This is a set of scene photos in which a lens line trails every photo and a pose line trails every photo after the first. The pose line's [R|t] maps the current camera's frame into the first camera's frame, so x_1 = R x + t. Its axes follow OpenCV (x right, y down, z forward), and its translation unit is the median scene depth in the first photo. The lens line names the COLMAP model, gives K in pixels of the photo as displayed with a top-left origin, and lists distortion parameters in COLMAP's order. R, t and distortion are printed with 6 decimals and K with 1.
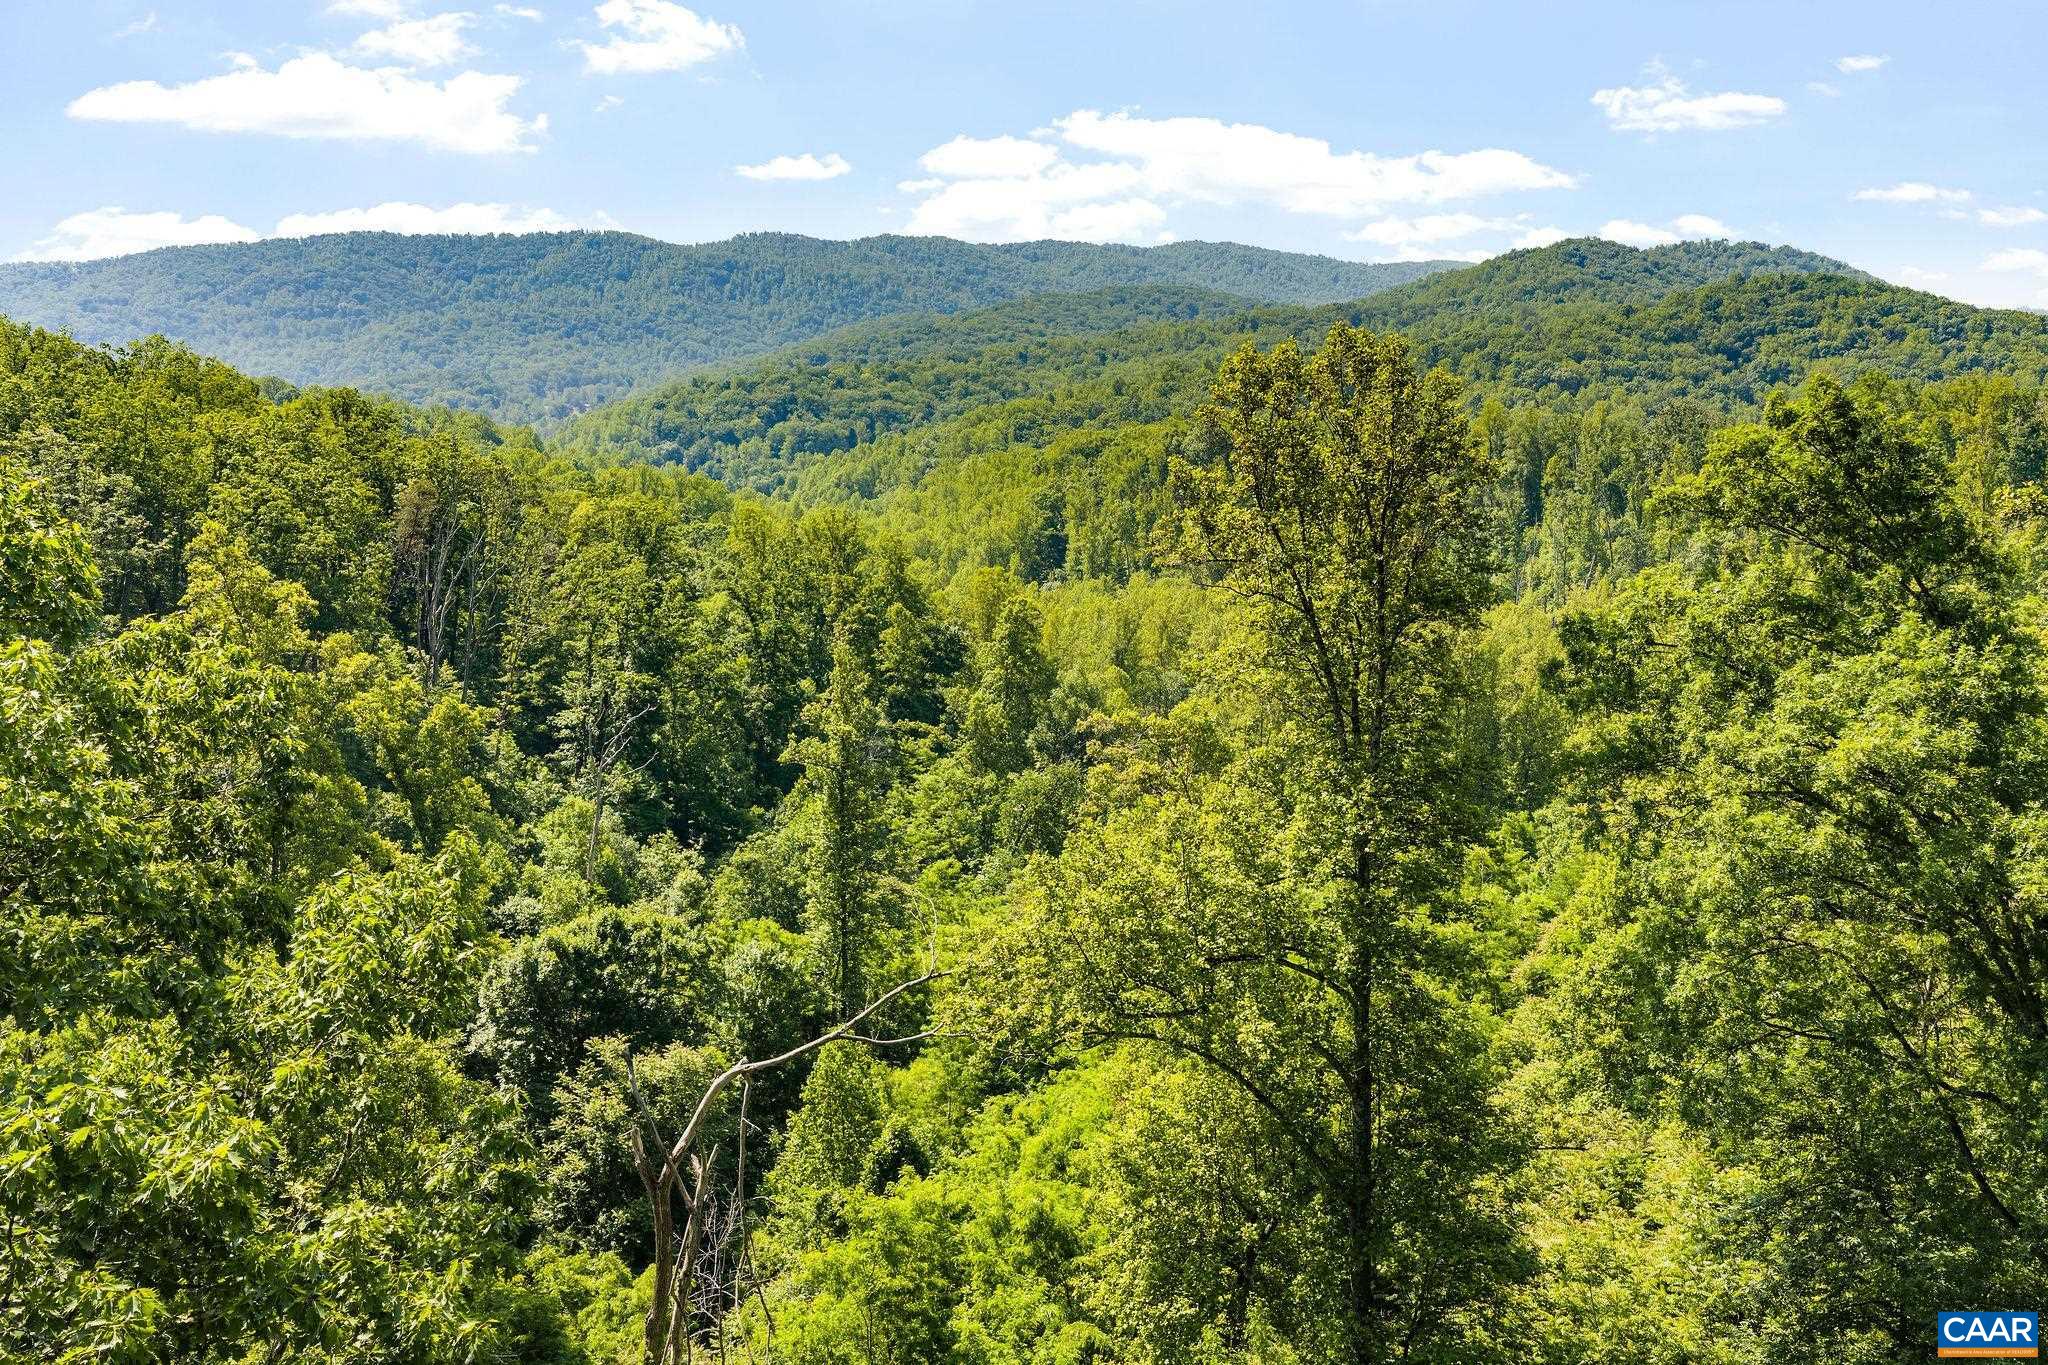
lens RADIAL K [[1686.9, 0, 1021.3], [0, 1686.9, 689.4], [0, 0, 1]] dist [0.015475, -0.024258]
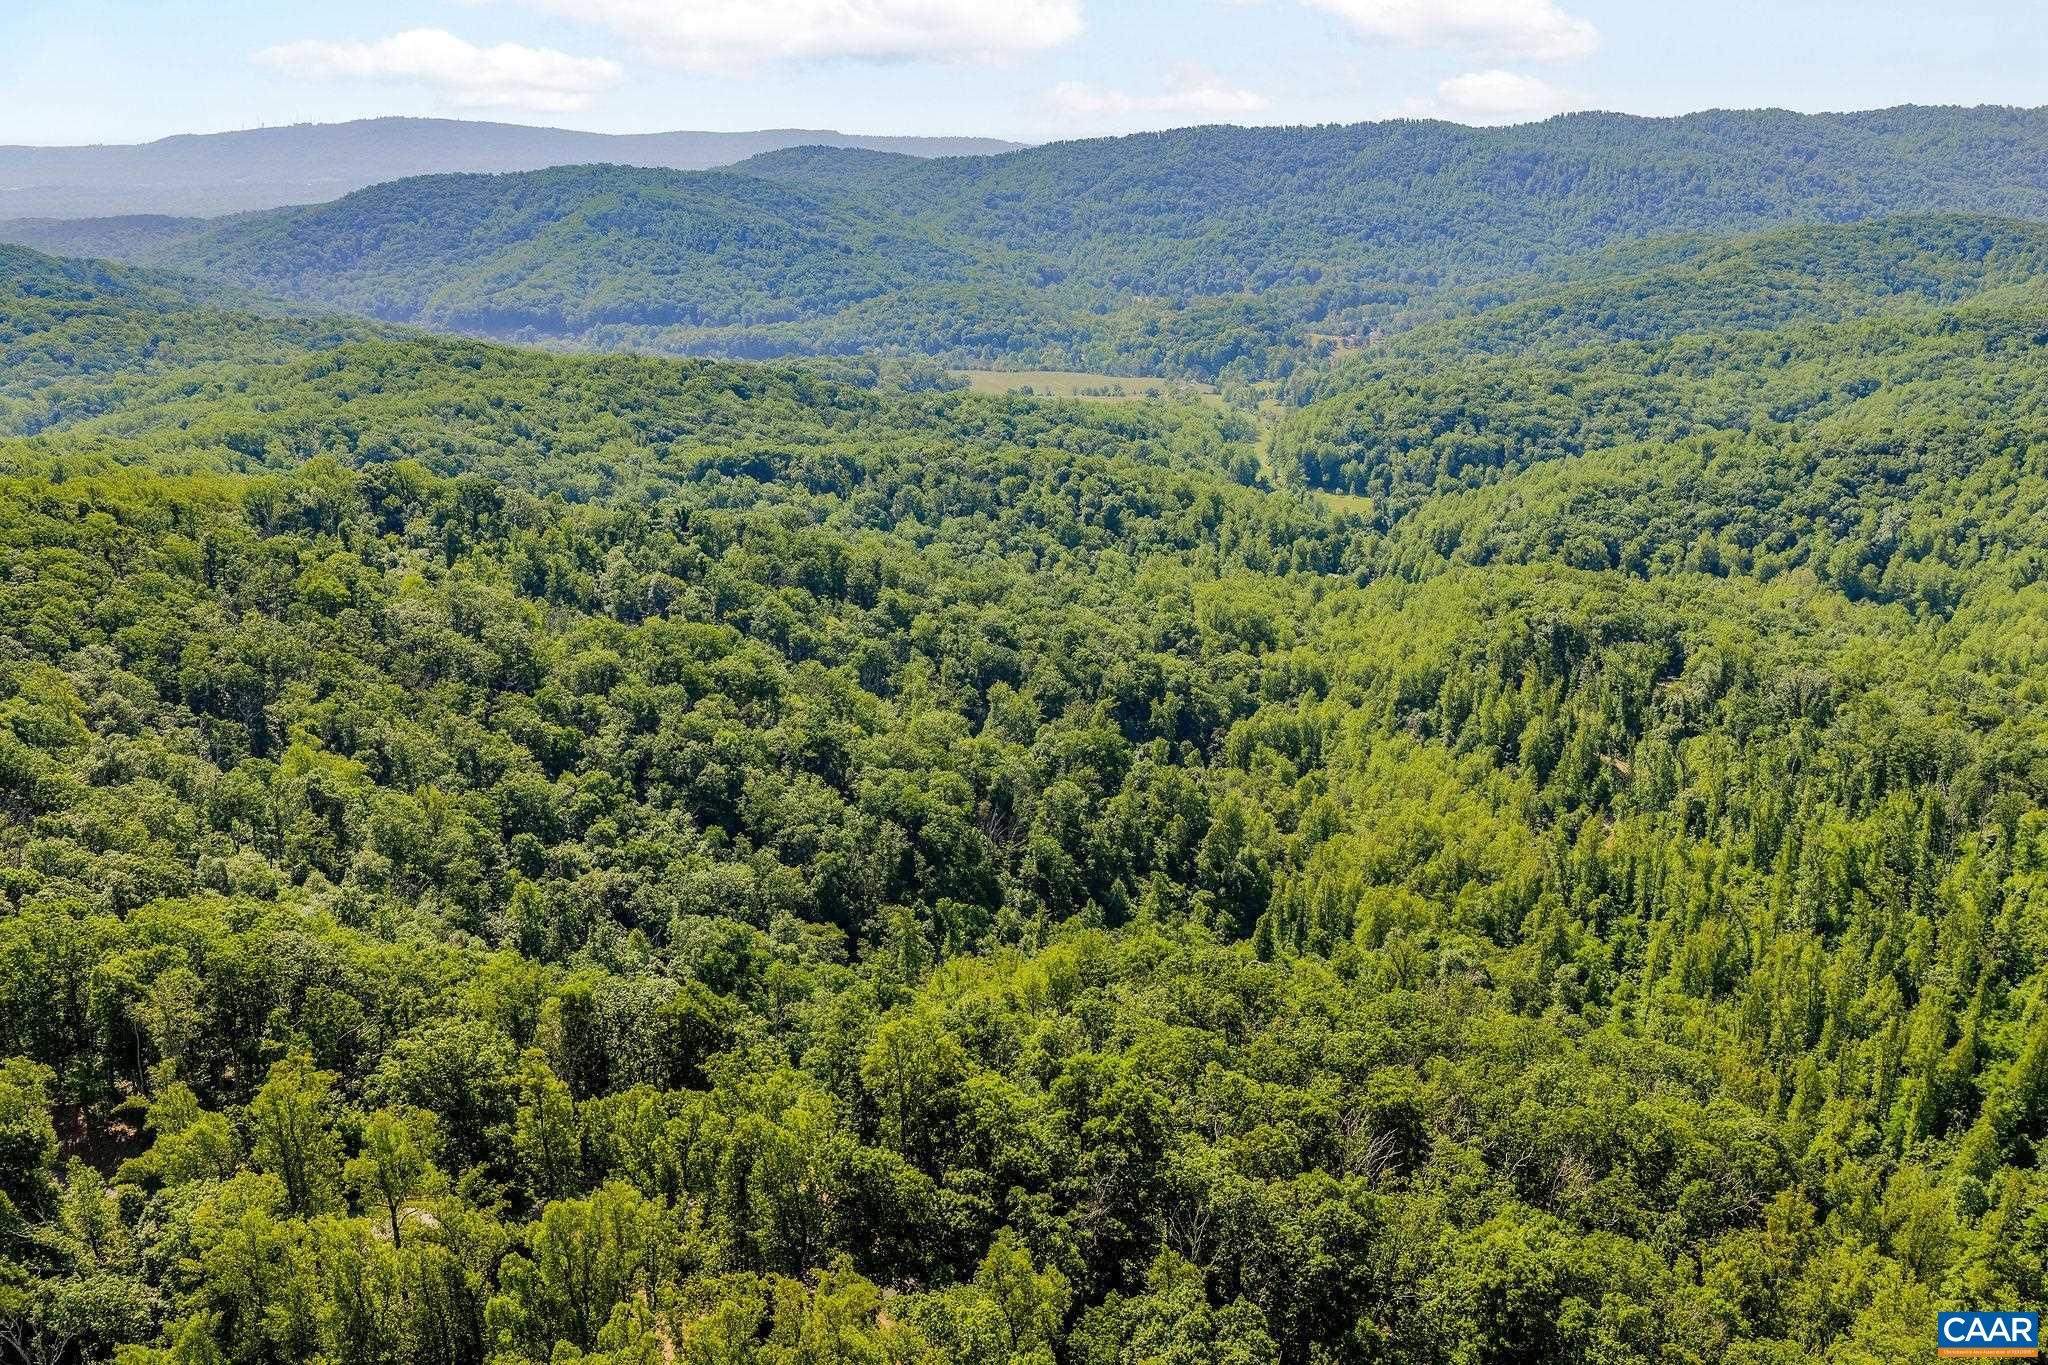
lens RADIAL K [[1686.9, 0, 1023.7], [0, 1686.9, 678.5], [0, 0, 1]] dist [0.015475, -0.024258]
pose [[0.885116, 0.135107, -0.445327, 0.123464], [-0.087681, 0.988206, 0.125539, -0.082695], [0.457036, -0.072070, 0.886524, -0.201564]]
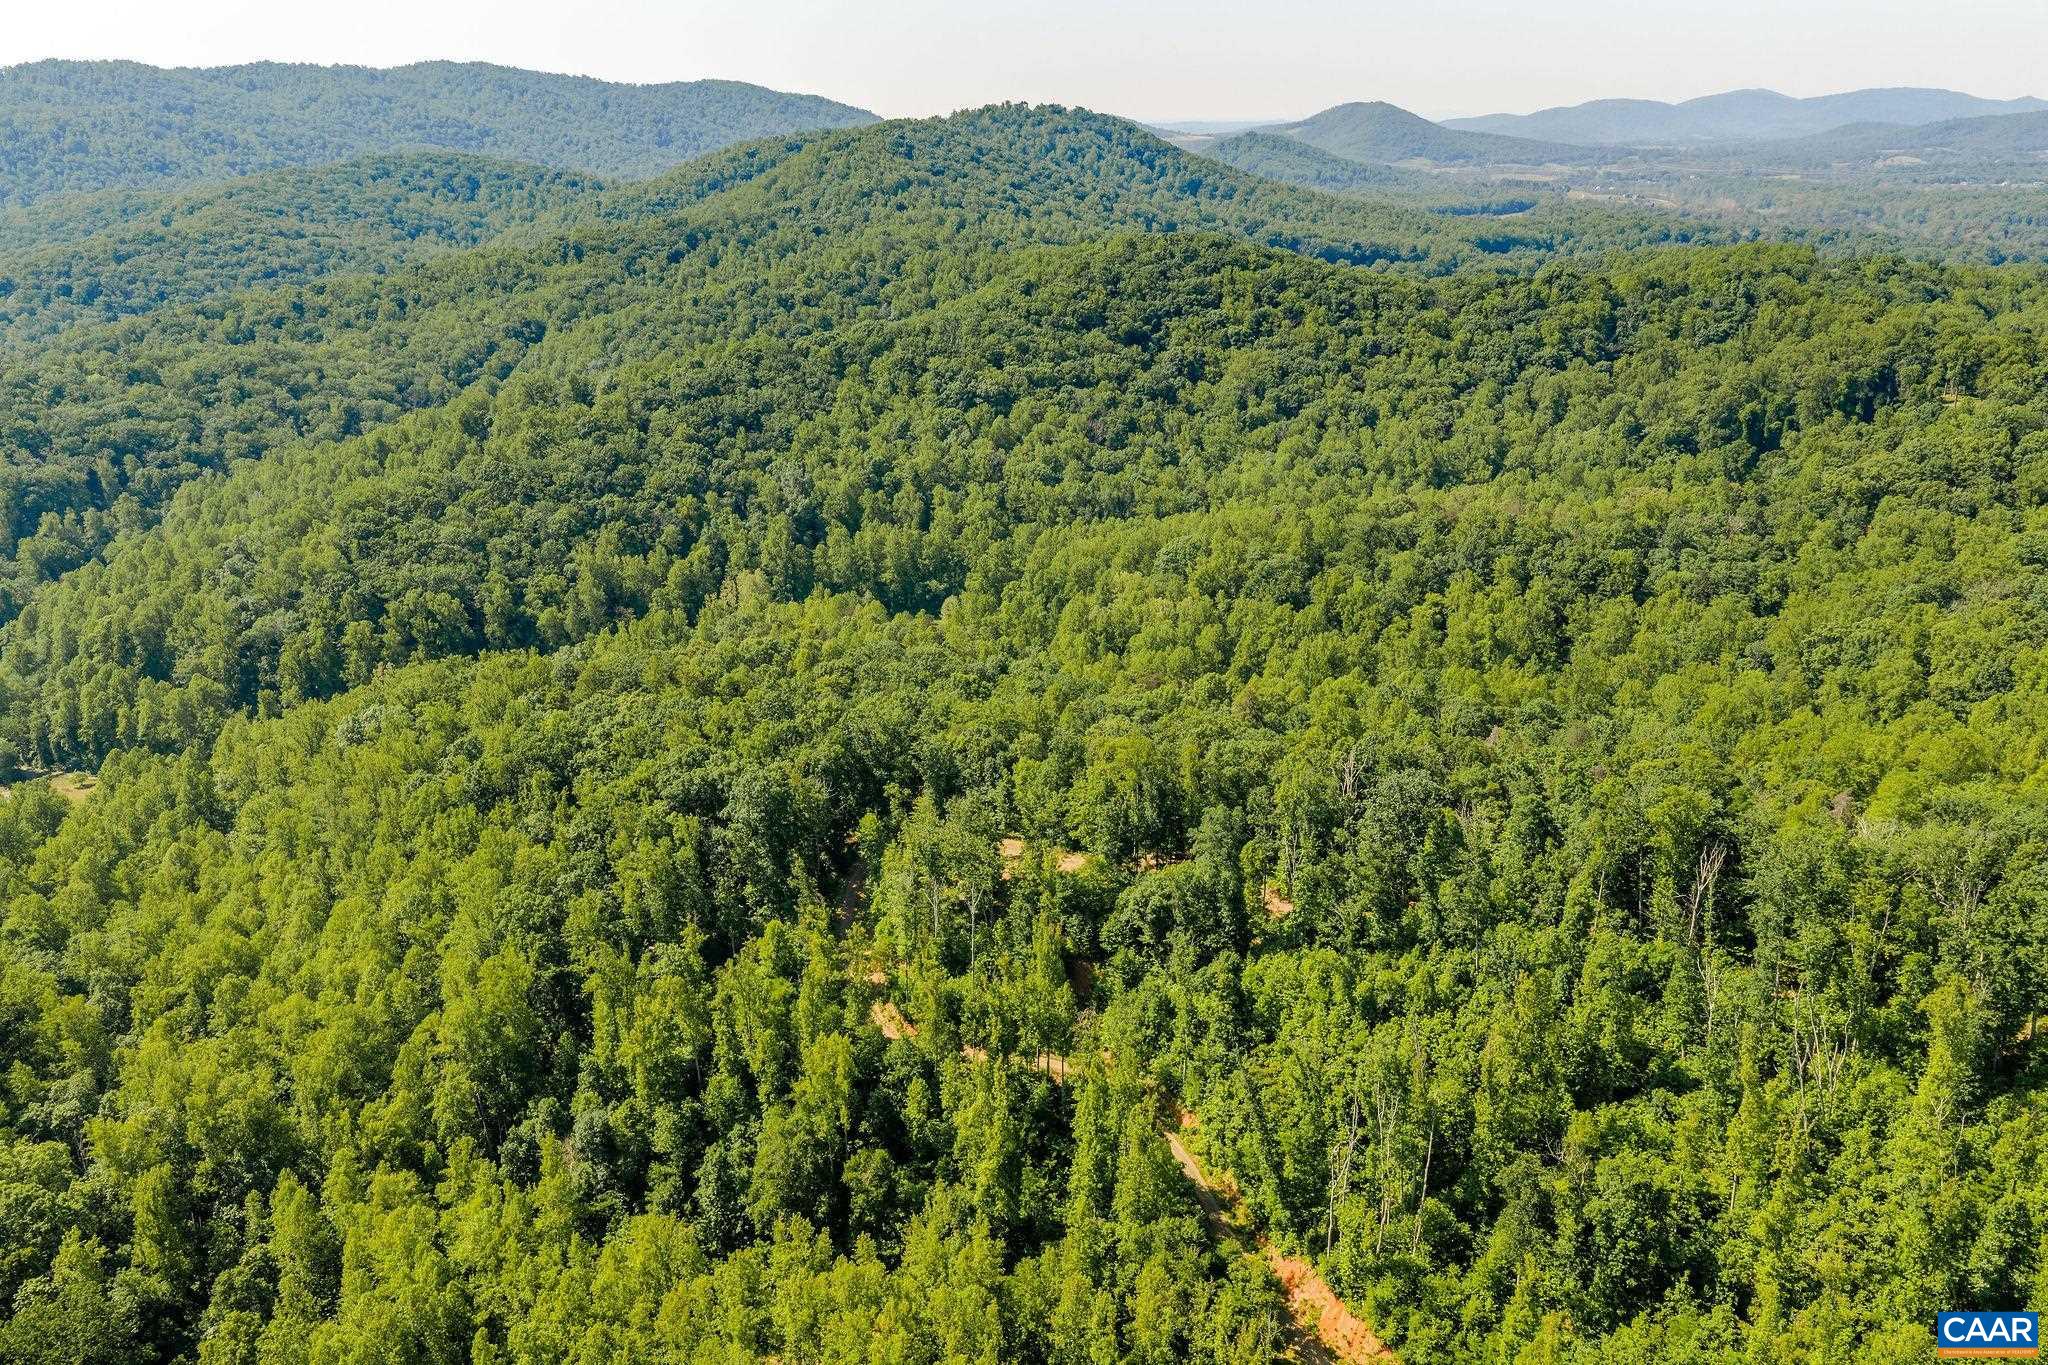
lens RADIAL K [[1686.9, 0, 1016.2], [0, 1686.9, 688.0], [0, 0, 1]] dist [0.015475, -0.024258]
pose [[0.914184, -0.140502, 0.380167, -0.017460], [0.095445, 0.986241, 0.134980, -0.091480], [-0.393901, -0.087111, 0.915016, 0.099888]]
